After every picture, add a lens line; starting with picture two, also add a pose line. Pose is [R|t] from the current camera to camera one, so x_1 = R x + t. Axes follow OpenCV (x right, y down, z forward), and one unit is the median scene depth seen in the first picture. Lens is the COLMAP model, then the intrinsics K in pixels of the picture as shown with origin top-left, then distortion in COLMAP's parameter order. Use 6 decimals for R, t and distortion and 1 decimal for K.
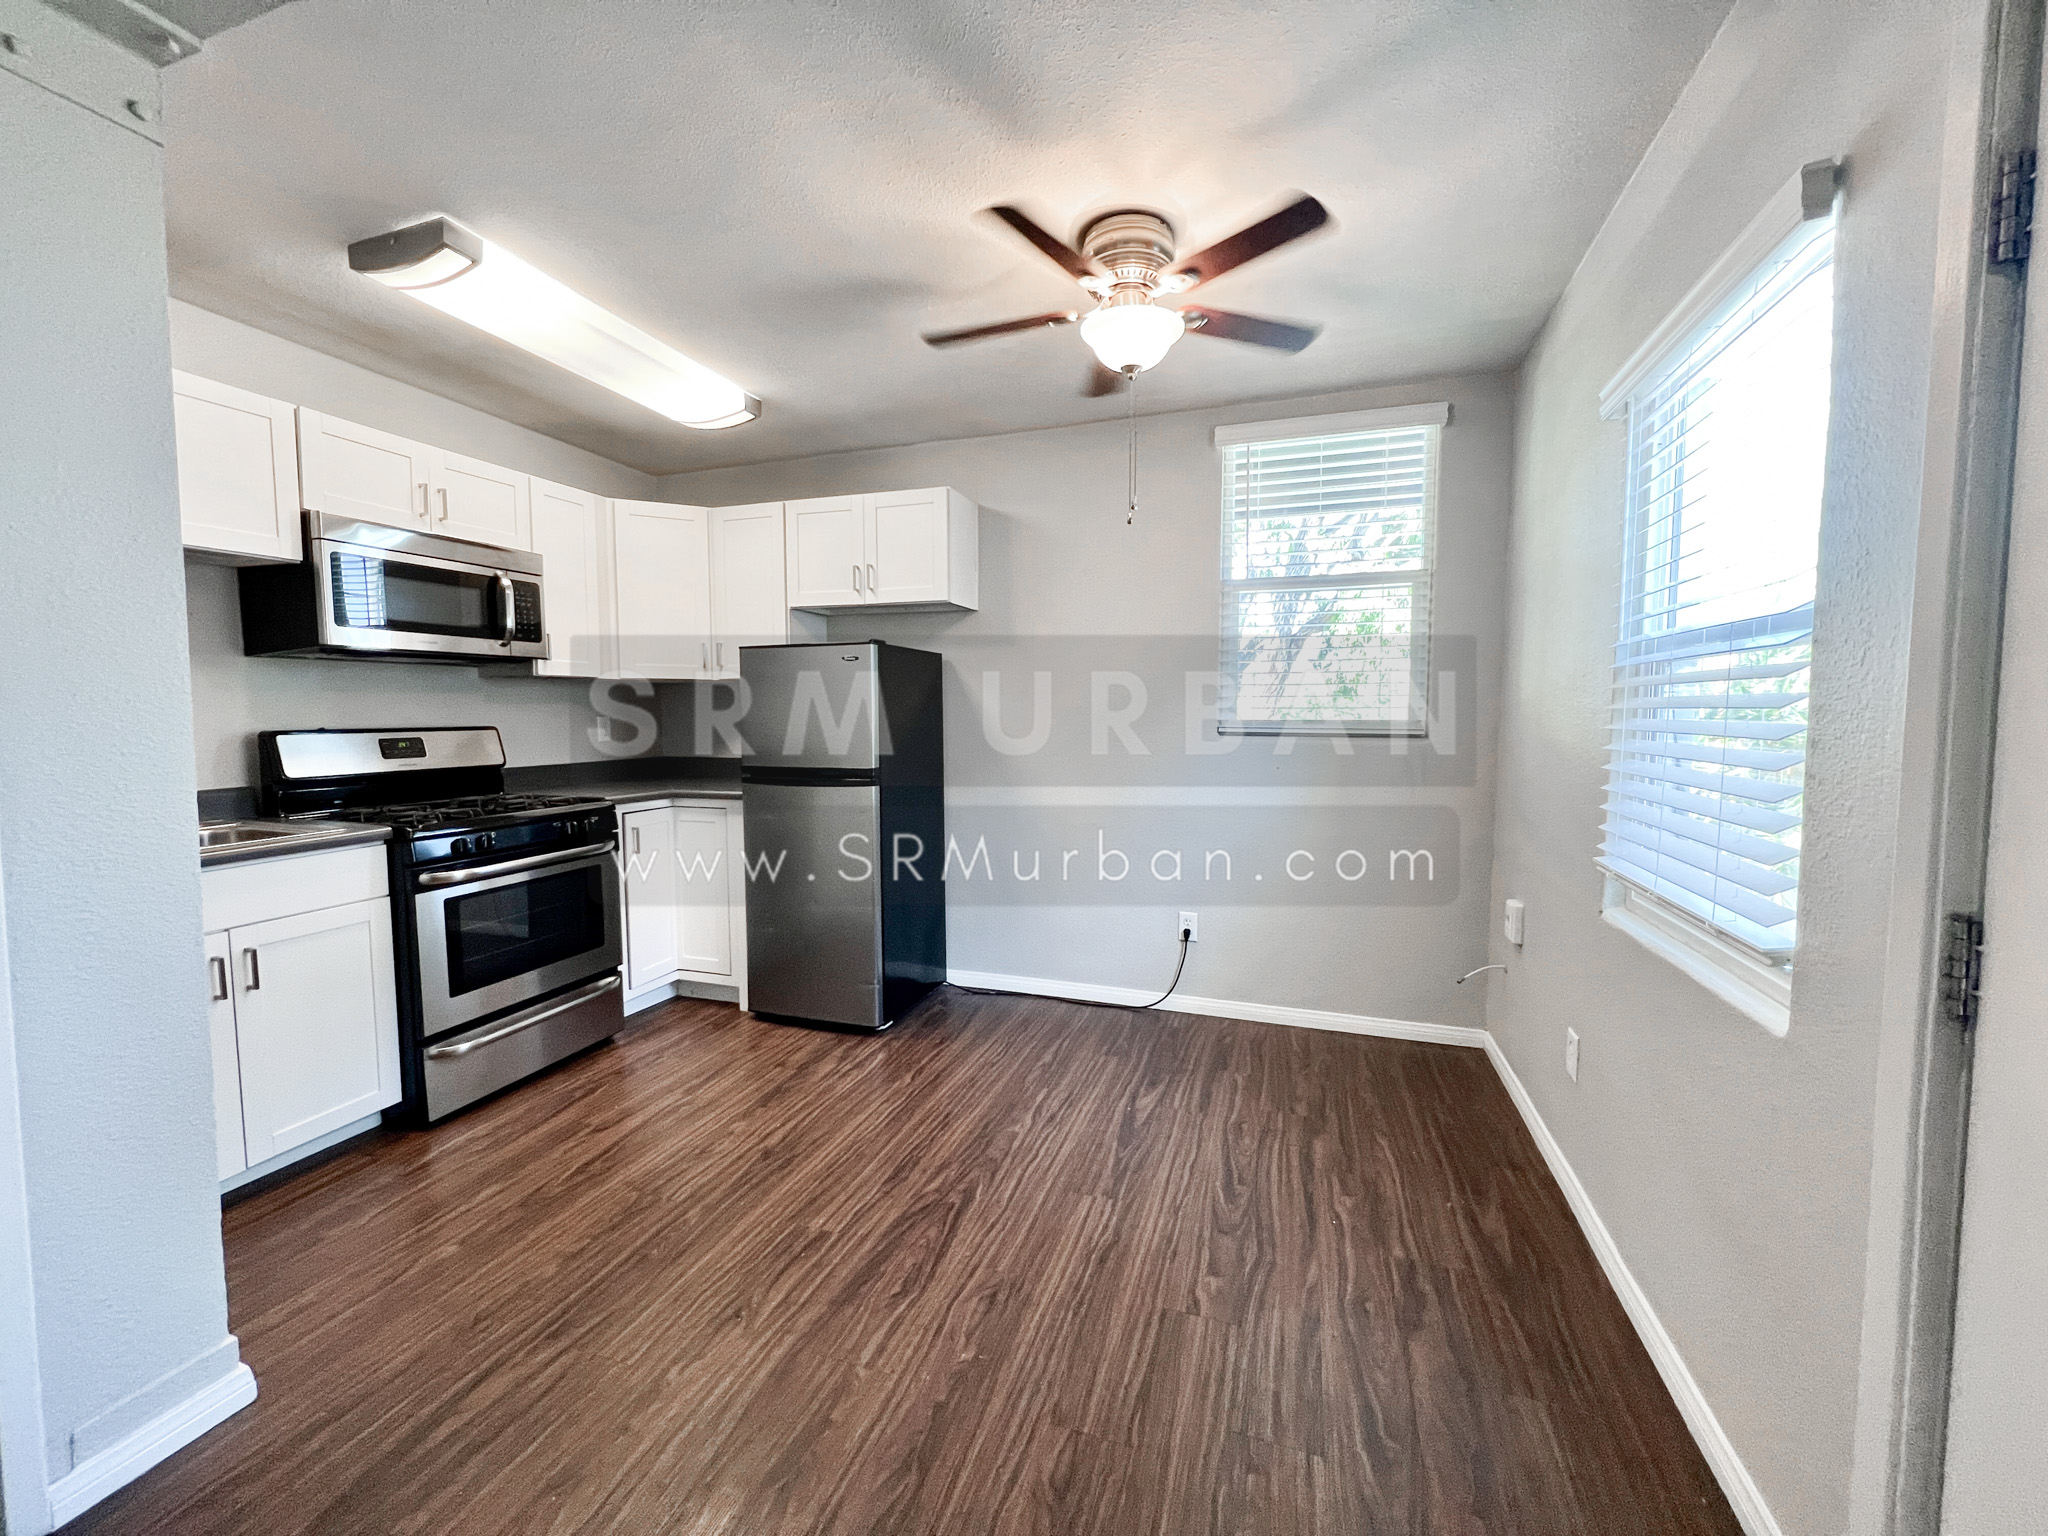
lens RADIAL K [[820.8, 0, 1024.0], [0, 820.8, 768.0], [0, 0, 1]] dist [-0.002226, -0.000252]
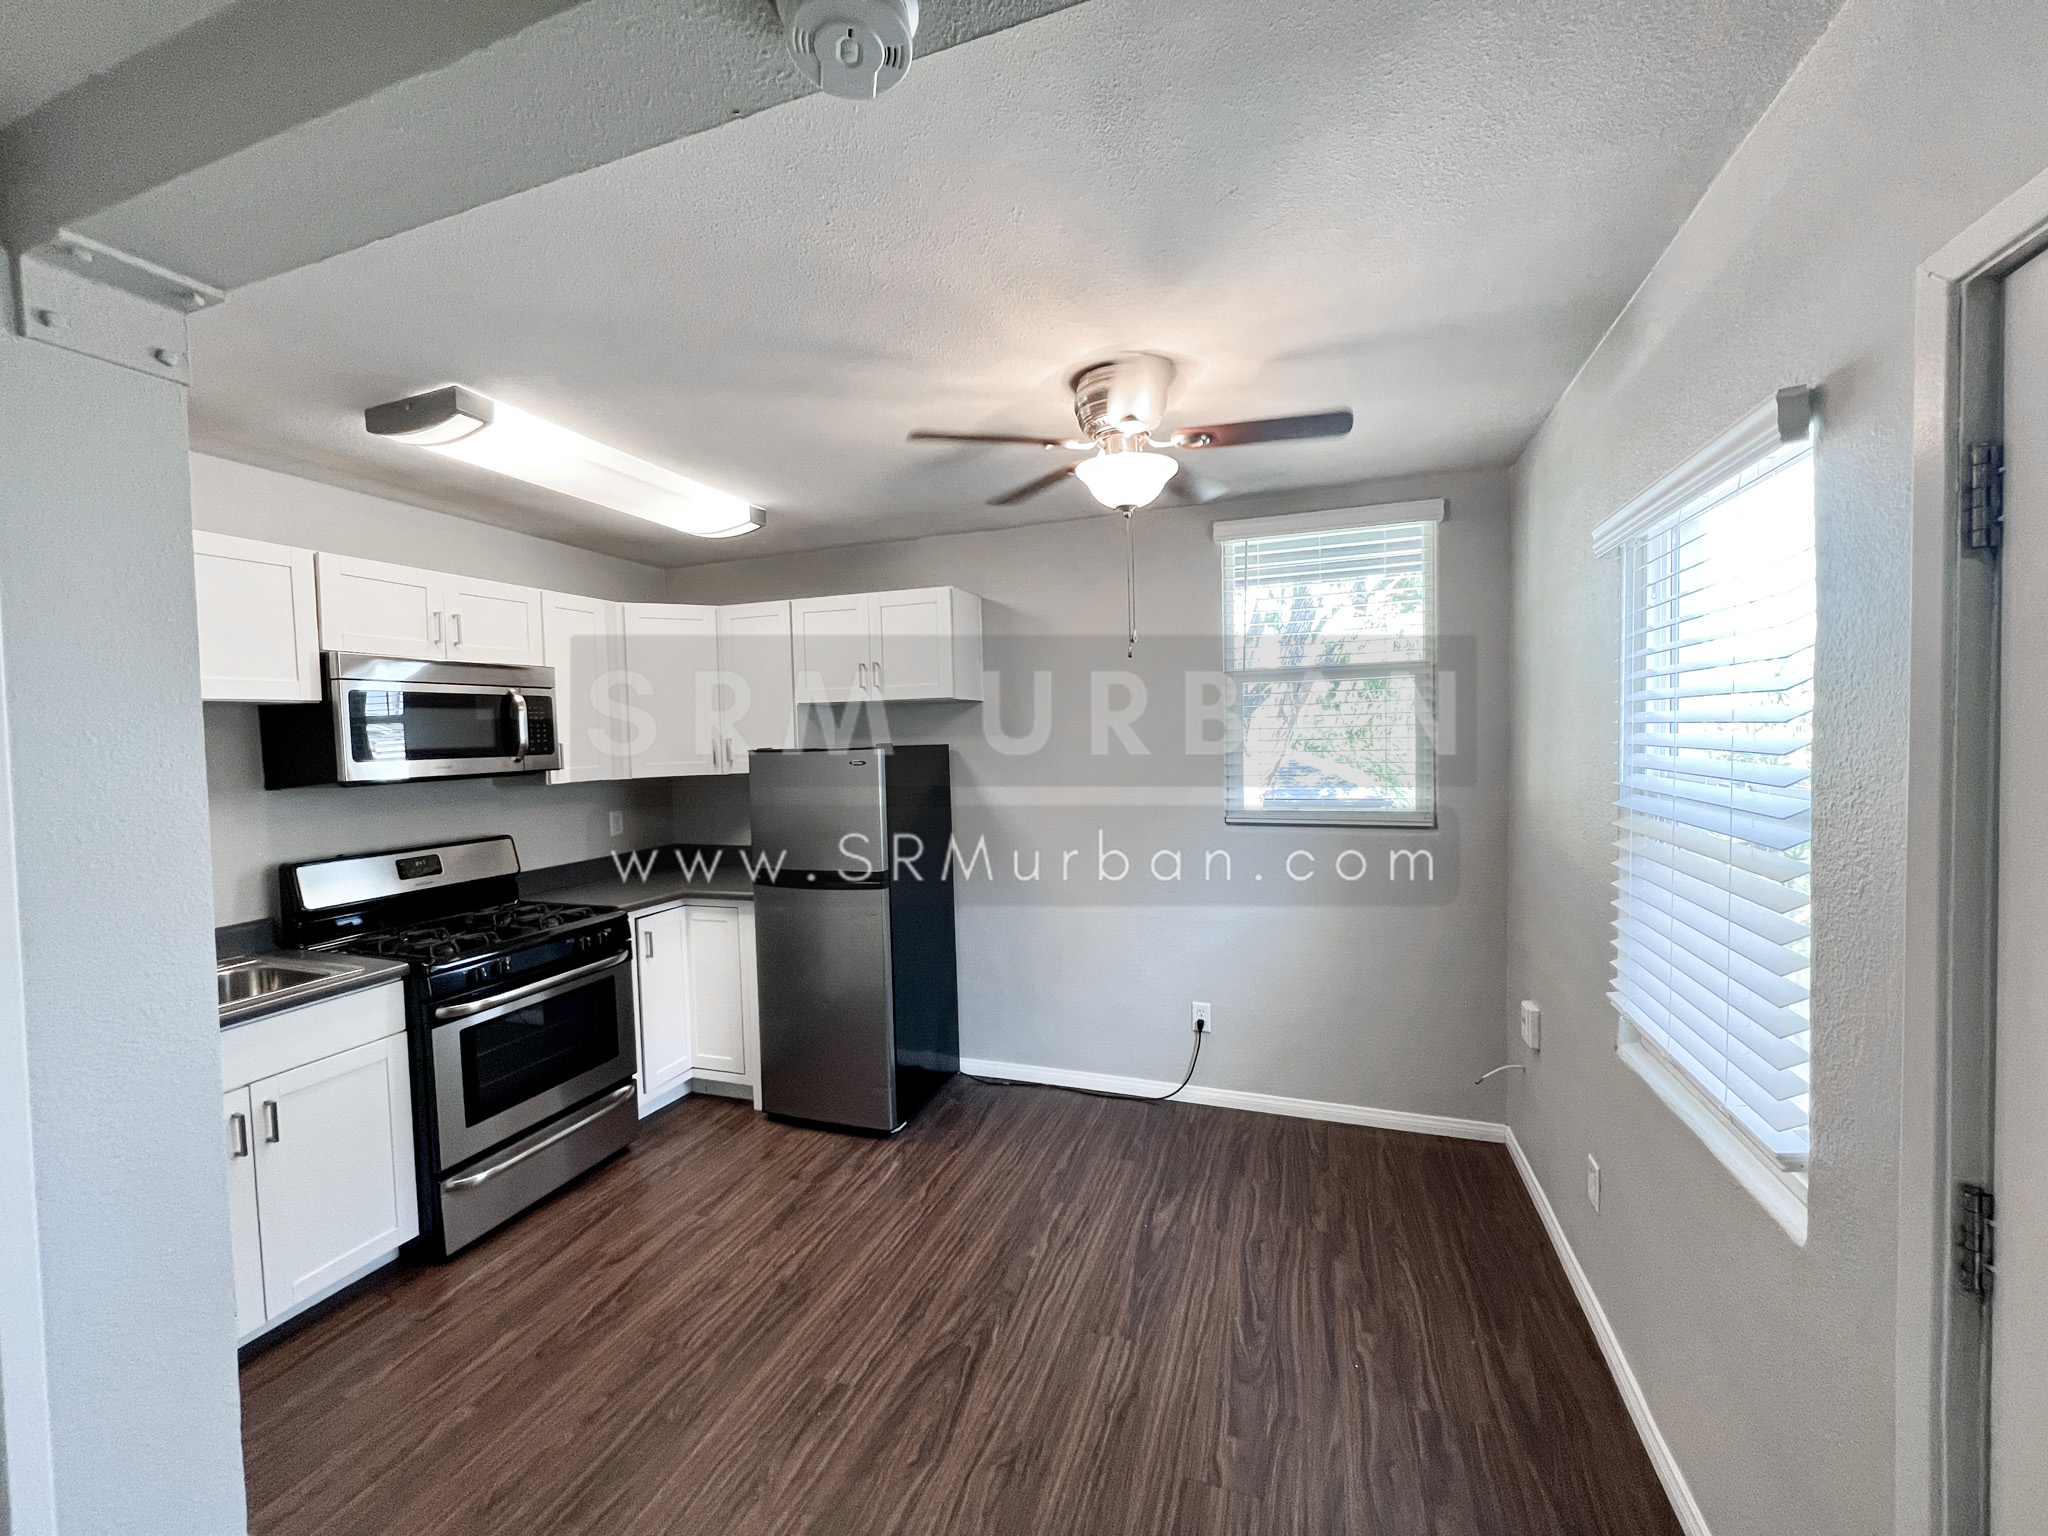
lens RADIAL K [[820.8, 0, 1024.0], [0, 820.8, 768.0], [0, 0, 1]] dist [-0.002226, -0.000252]
pose [[0.999616, -0.024089, -0.013683, 0.008459], [0.023685, 0.999300, -0.028947, -0.119558], [0.014371, 0.028612, 0.999487, -0.007985]]
